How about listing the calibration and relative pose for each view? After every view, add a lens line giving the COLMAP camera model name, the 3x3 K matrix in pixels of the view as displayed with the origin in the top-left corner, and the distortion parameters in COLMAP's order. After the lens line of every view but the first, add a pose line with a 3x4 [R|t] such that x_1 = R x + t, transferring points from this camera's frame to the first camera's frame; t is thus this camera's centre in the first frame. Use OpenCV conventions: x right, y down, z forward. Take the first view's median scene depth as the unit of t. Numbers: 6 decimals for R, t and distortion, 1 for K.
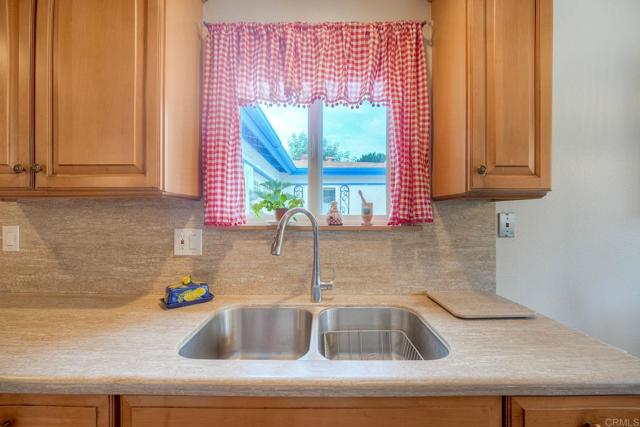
lens RADIAL K [[275.0, 0, 319.1], [0, 275.0, 214.9], [0, 0, 1]] dist [-0.022550, -0.000485]
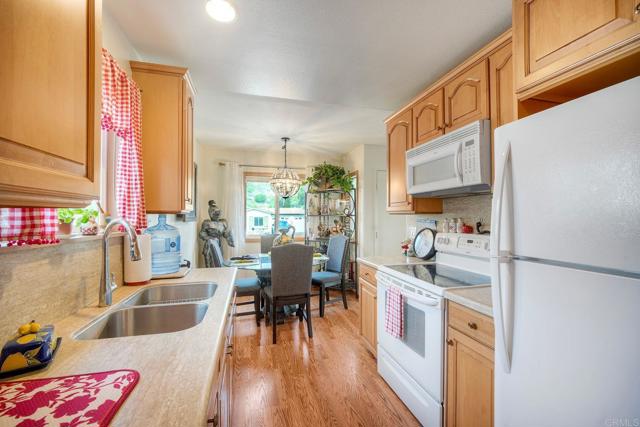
lens RADIAL K [[275.0, 0, 319.1], [0, 275.0, 214.9], [0, 0, 1]] dist [-0.022550, -0.000485]
pose [[-0.242225, 0.002323, 0.970217, -1.419862], [0.006394, 0.999979, -0.000798, -0.038287], [-0.970199, 0.006011, -0.242235, 0.519994]]
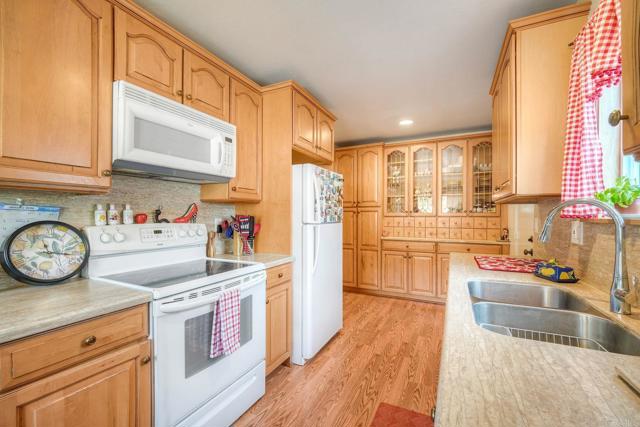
lens RADIAL K [[275.0, 0, 319.1], [0, 275.0, 214.9], [0, 0, 1]] dist [-0.022550, -0.000485]
pose [[-0.442373, -0.001092, -0.896831, 1.291334], [-0.010218, 0.999940, 0.003822, 0.036382], [0.896773, 0.010855, -0.442358, 0.637163]]
